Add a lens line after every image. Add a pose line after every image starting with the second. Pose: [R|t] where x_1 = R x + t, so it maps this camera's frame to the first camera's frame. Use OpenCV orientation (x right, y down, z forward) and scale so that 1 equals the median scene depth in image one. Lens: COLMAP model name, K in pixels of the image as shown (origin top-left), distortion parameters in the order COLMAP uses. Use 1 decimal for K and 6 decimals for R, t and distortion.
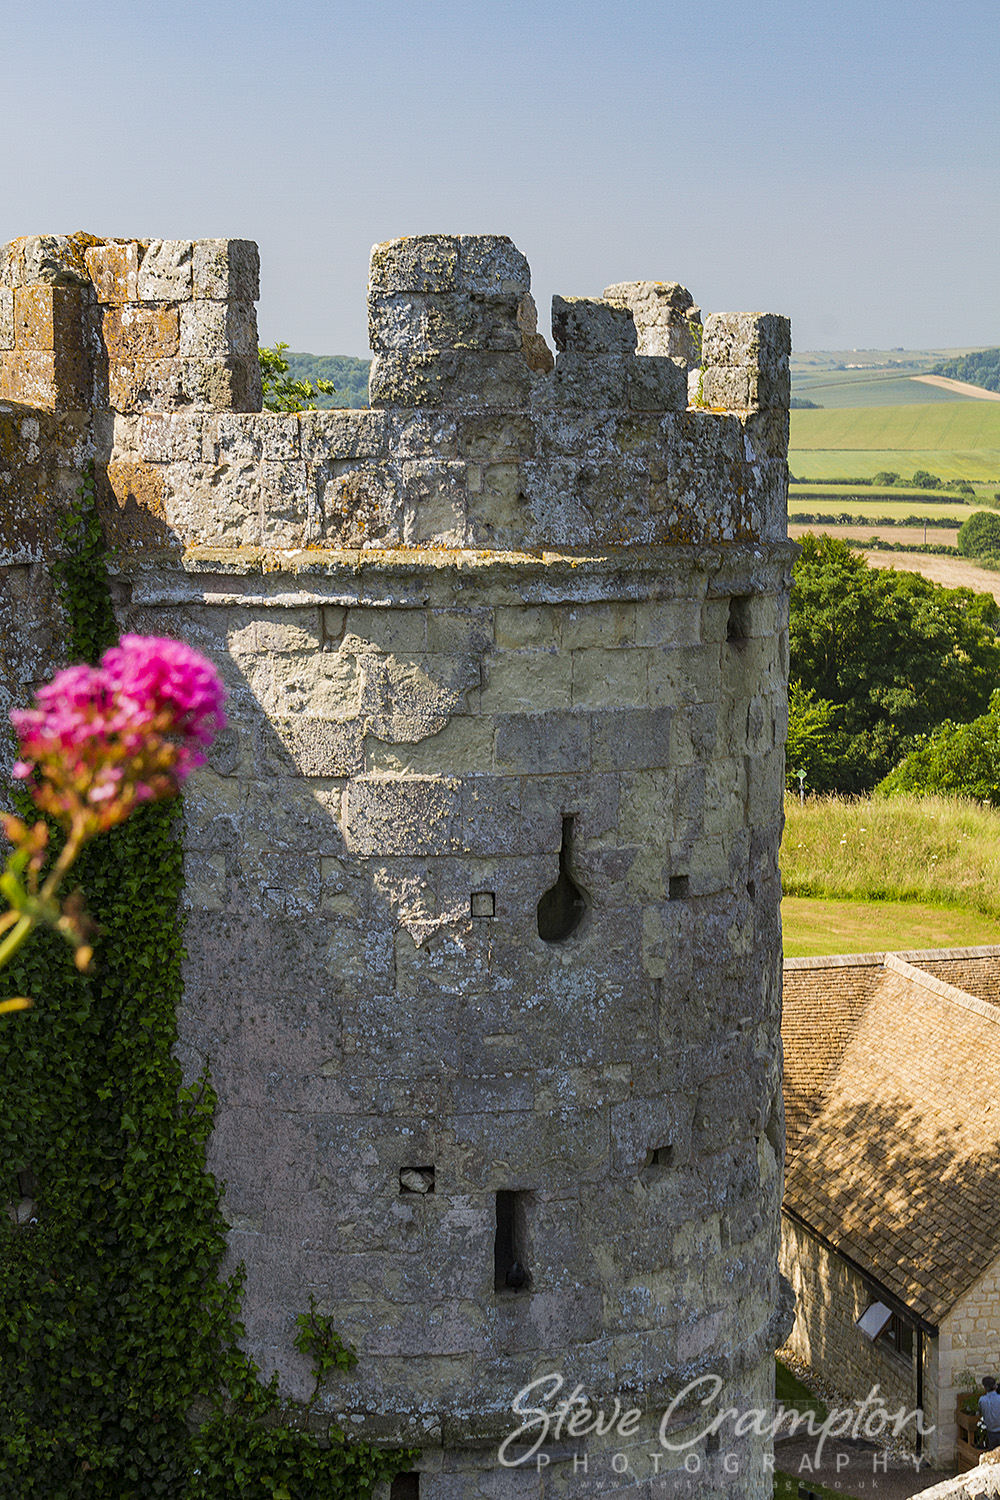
lens RADIAL K [[2744.7, 0, 497.1], [0, 2744.7, 748.2], [0, 0, 1]] dist [0.059915, 0.000000]
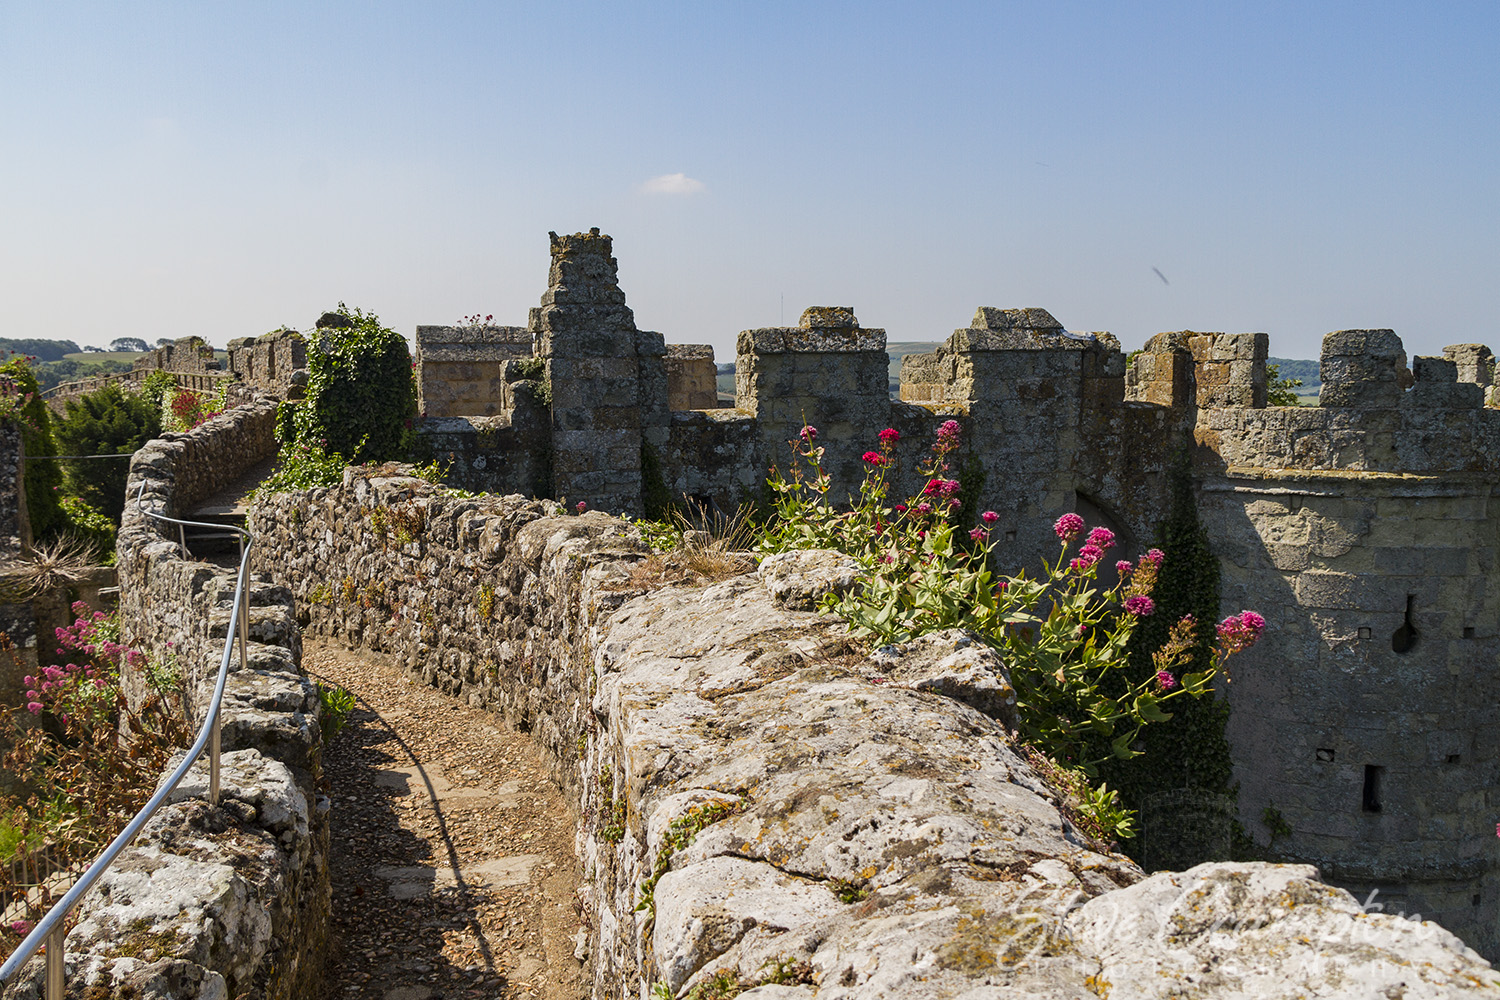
lens RADIAL K [[1289.3, 0, 741.7], [0, 1289.3, 507.4], [0, 0, 1]] dist [0.013786, -0.011157]
pose [[0.892873, 0.044258, -0.448127, 0.008878], [-0.048521, 0.998820, 0.001970, -0.020911], [0.447686, 0.019984, 0.893968, -0.142064]]
